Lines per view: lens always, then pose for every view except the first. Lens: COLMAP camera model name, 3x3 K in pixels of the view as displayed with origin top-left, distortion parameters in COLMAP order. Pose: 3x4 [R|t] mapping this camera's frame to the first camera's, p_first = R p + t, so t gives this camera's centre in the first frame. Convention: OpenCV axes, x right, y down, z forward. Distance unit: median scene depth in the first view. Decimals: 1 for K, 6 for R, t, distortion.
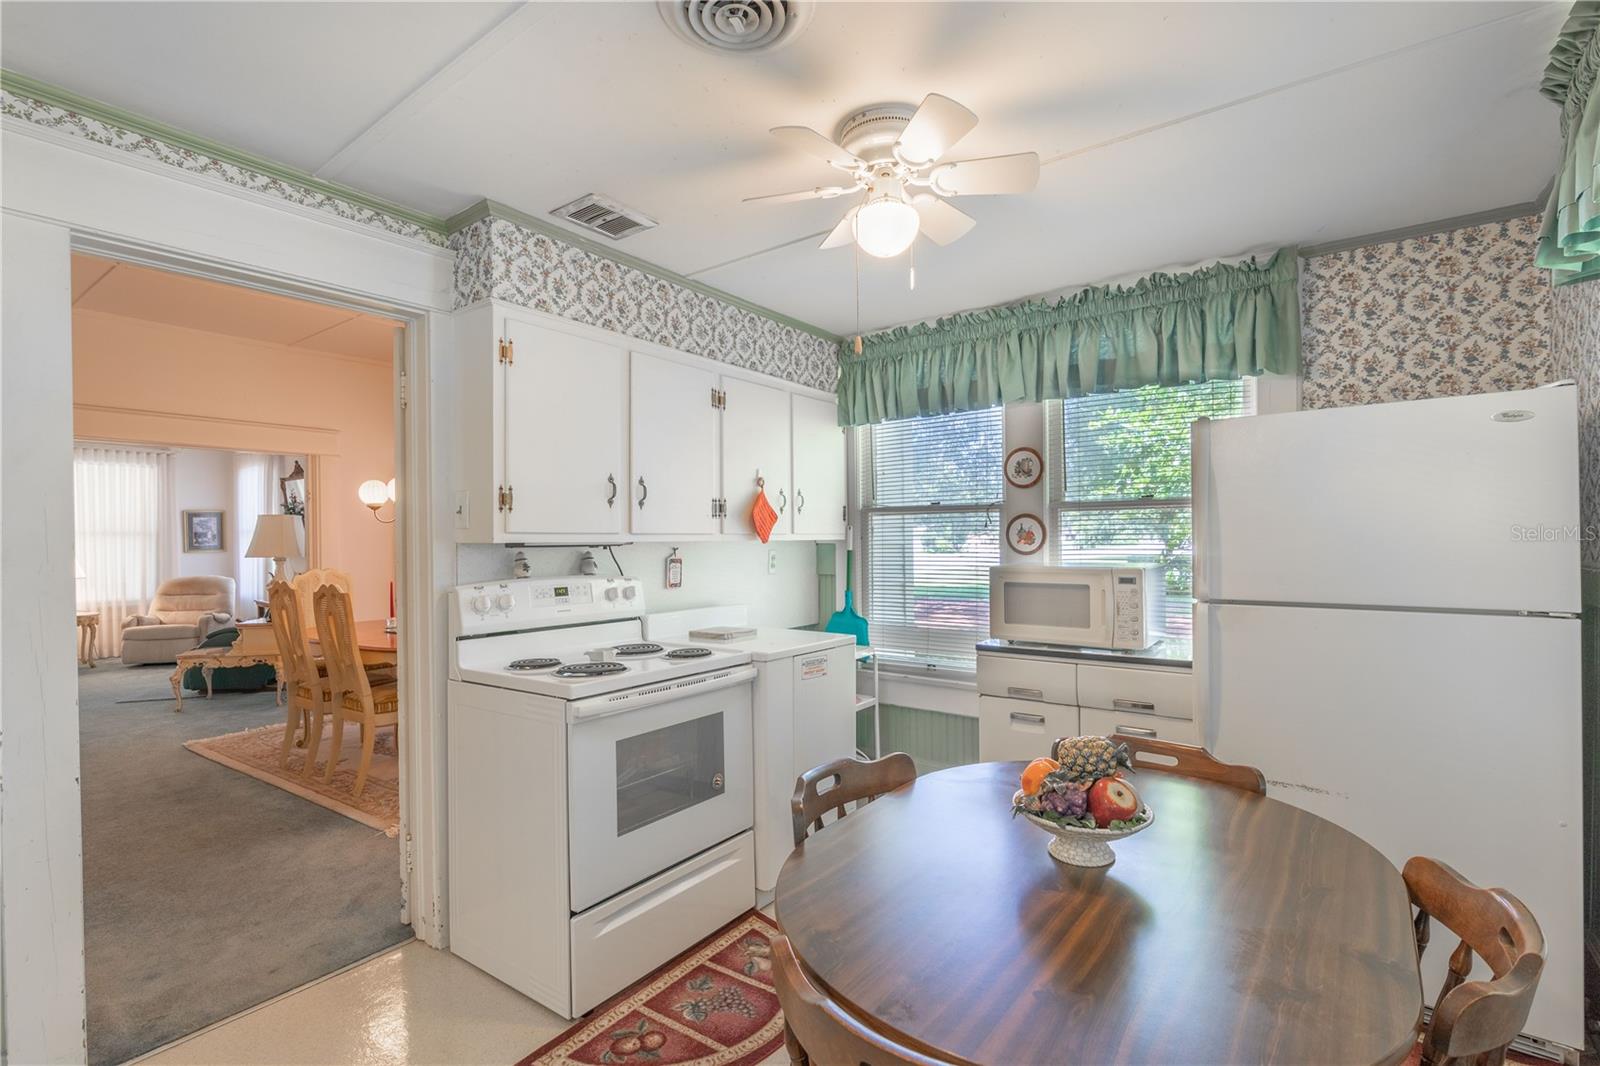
lens RADIAL K [[735.4, 0, 799.4], [0, 735.4, 533.3], [0, 0, 1]] dist [-0.000766, -0.001296]
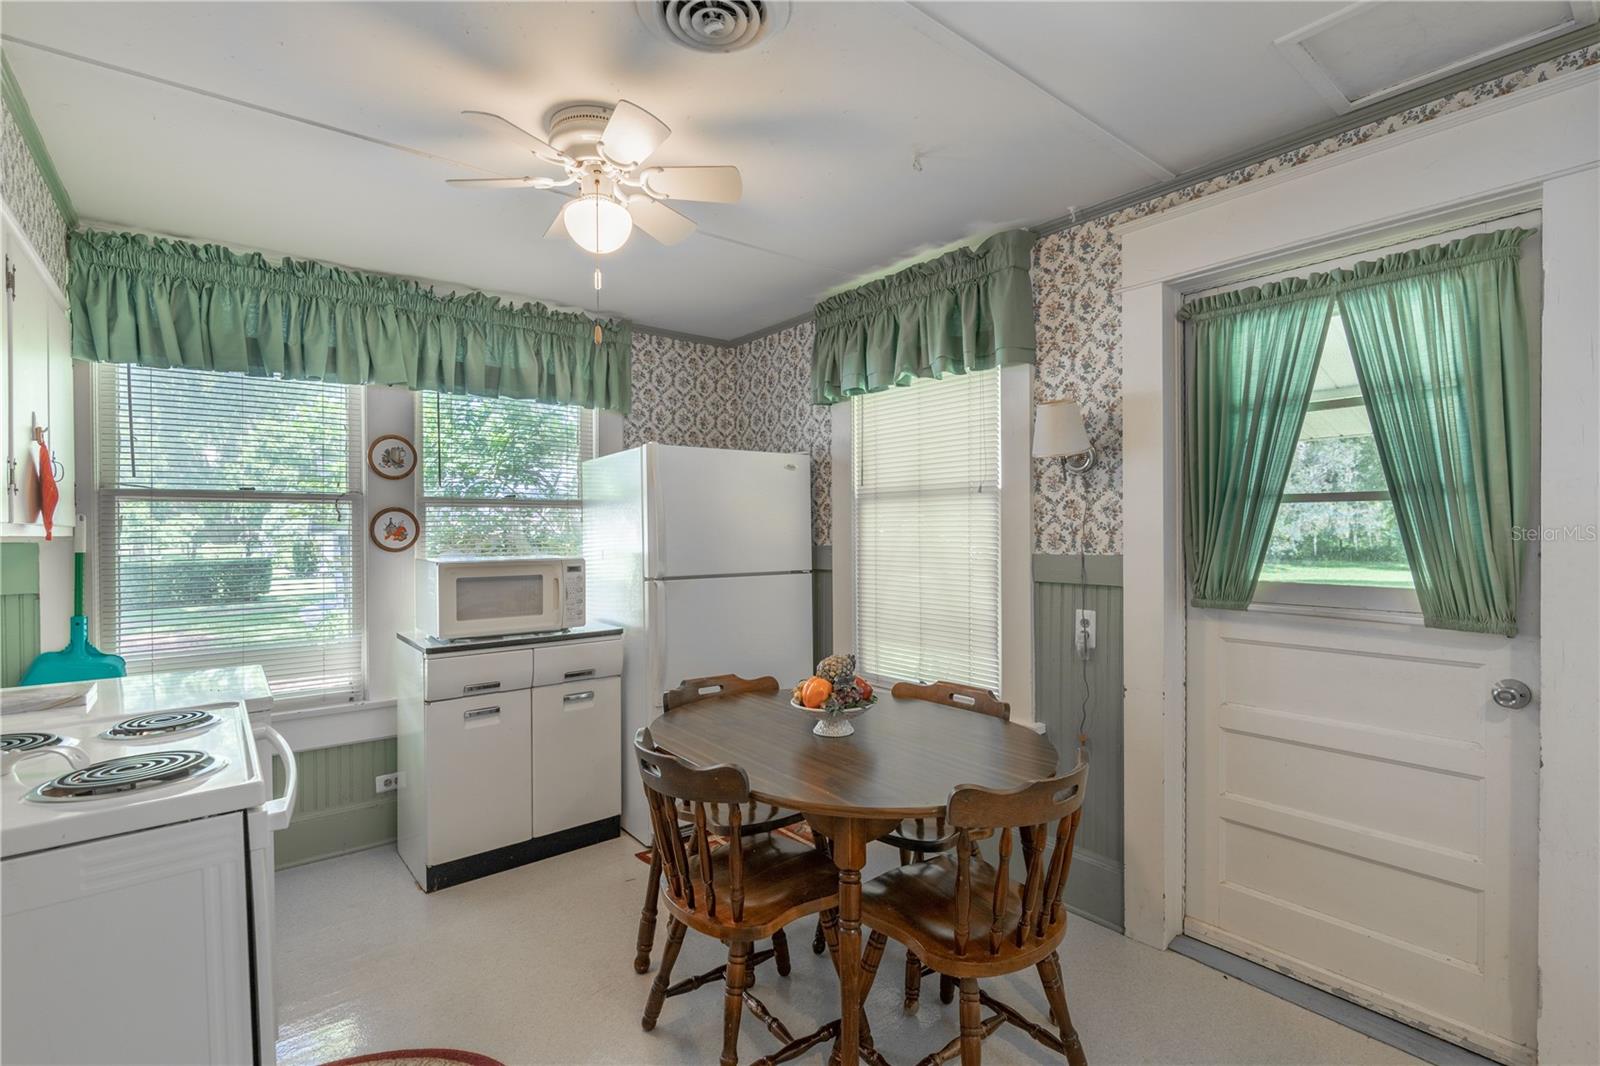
lens RADIAL K [[735.4, 0, 801.7], [0, 735.4, 533.0], [0, 0, 1]] dist [-0.000766, -0.001296]
pose [[0.259113, 0.006227, 0.965827, -0.482821], [-0.001430, 0.999981, -0.006063, 0.011564], [-0.965846, 0.000190, 0.259117, 0.284568]]
